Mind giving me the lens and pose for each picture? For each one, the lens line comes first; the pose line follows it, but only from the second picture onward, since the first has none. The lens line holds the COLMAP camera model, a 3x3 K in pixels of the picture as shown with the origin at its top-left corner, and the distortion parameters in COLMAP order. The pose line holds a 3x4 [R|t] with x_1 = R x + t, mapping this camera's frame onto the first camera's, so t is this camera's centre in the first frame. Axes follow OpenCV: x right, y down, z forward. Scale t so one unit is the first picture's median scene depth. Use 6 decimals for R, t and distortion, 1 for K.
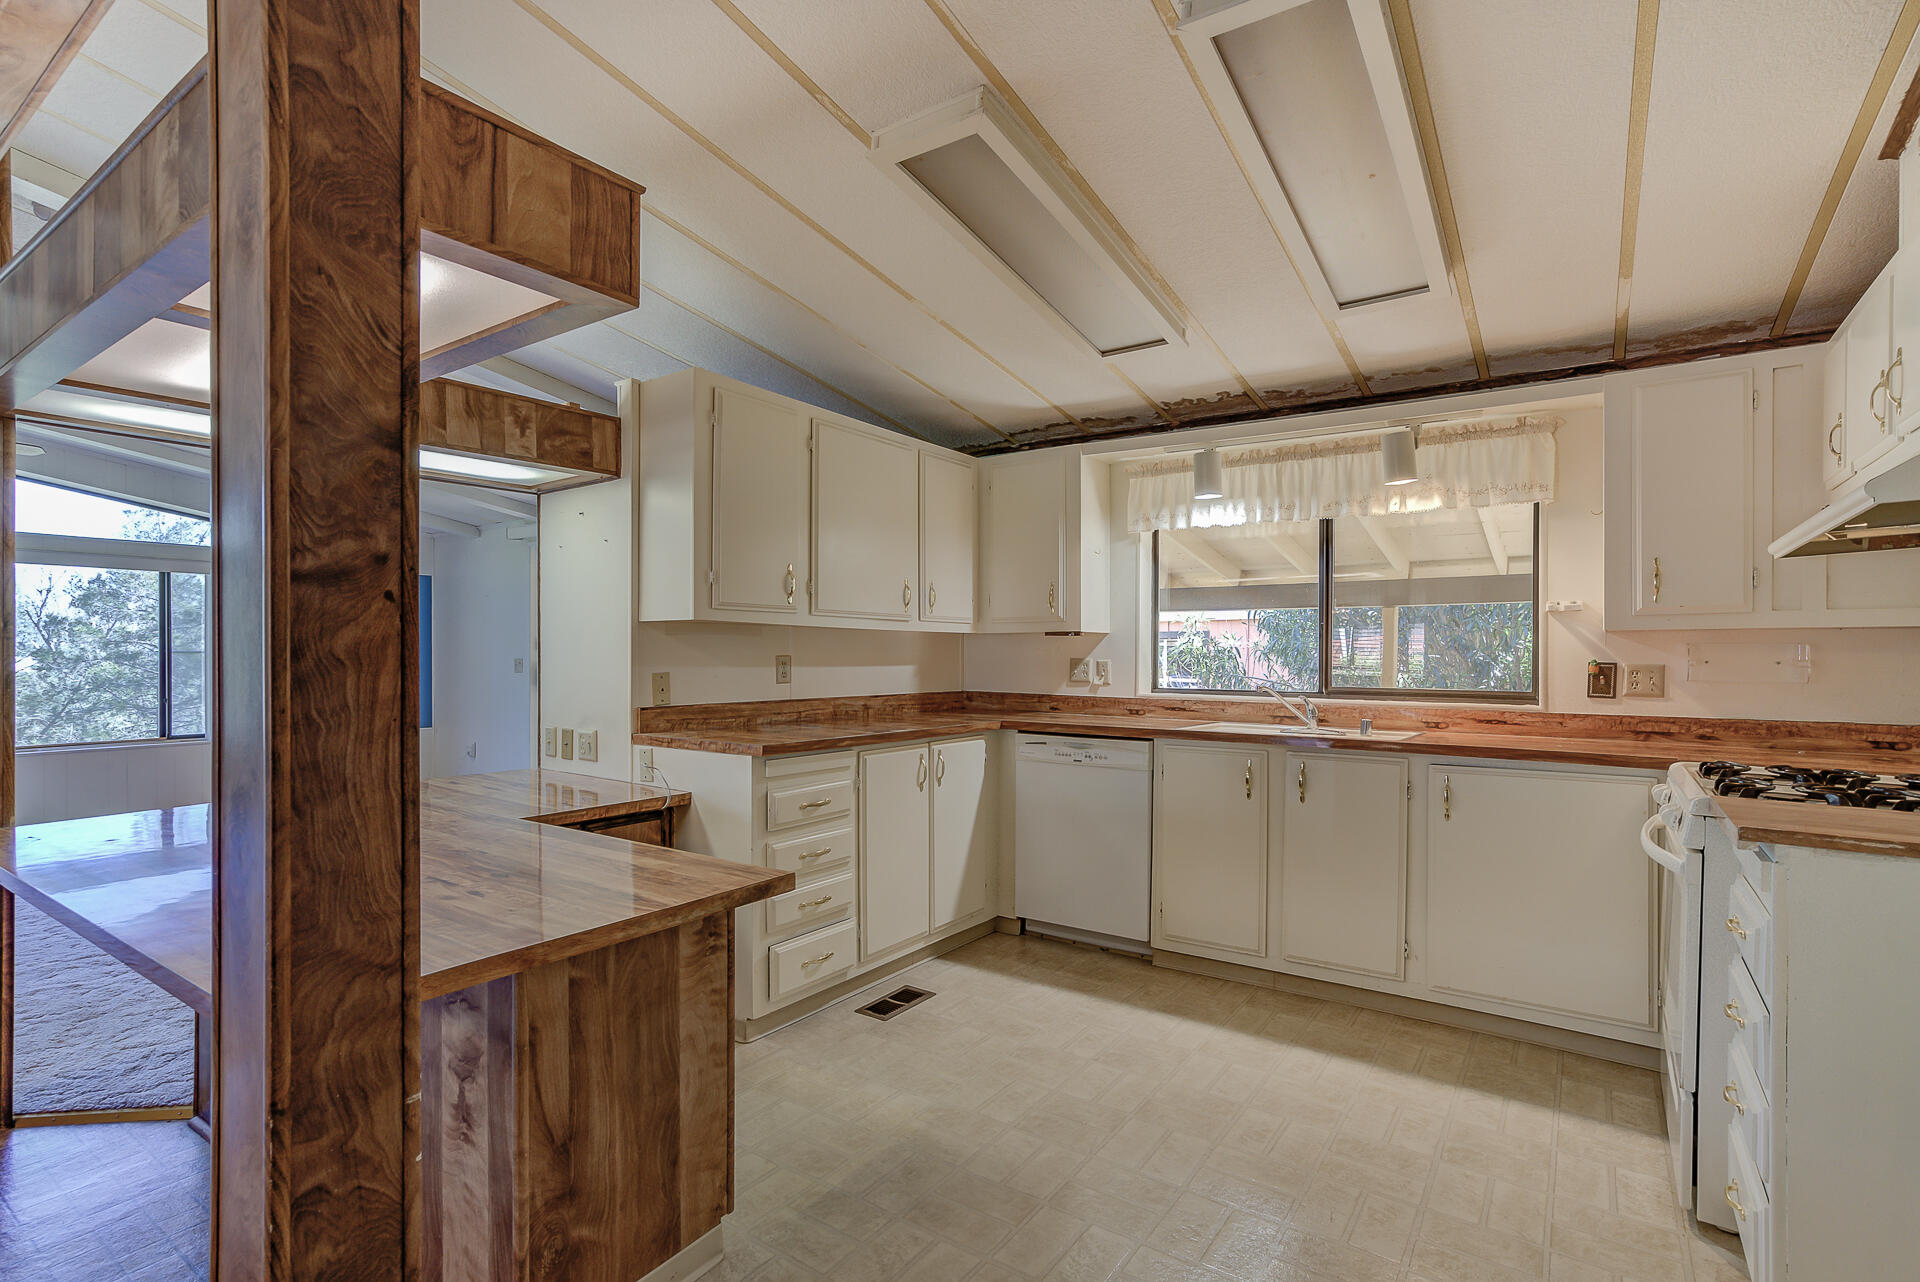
lens RADIAL K [[911.5, 0, 959.7], [0, 911.5, 654.1], [0, 0, 1]] dist [-0.039164, 0.025066]
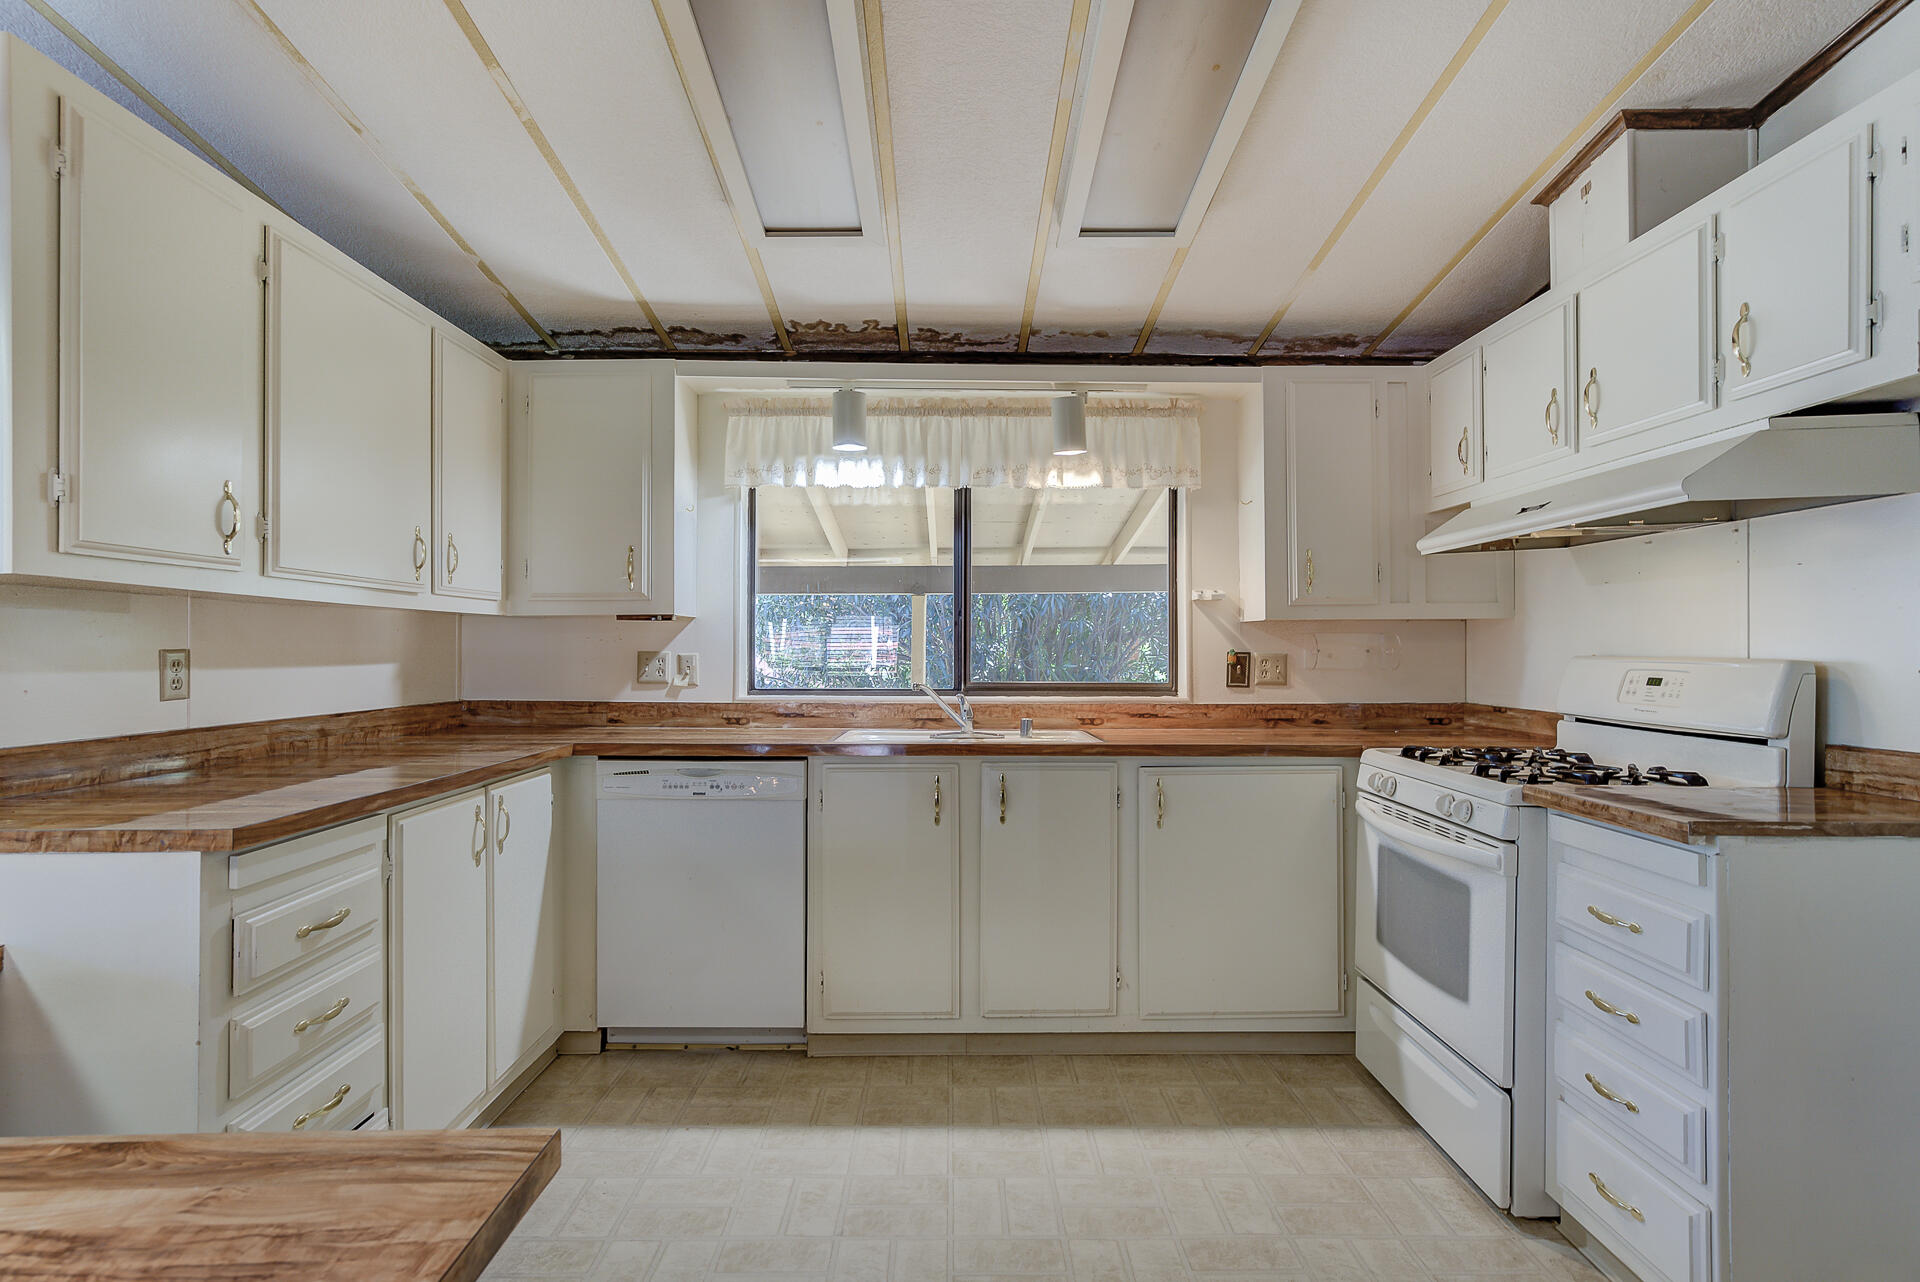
lens RADIAL K [[982.5, 0, 956.1], [0, 982.5, 633.1], [0, 0, 1]] dist [-0.034995, 0.028907]
pose [[0.812089, 0.004502, 0.583516, -0.165002], [0.003392, 0.999917, -0.012435, 0.000645], [-0.583523, 0.012078, 0.812007, 0.265456]]
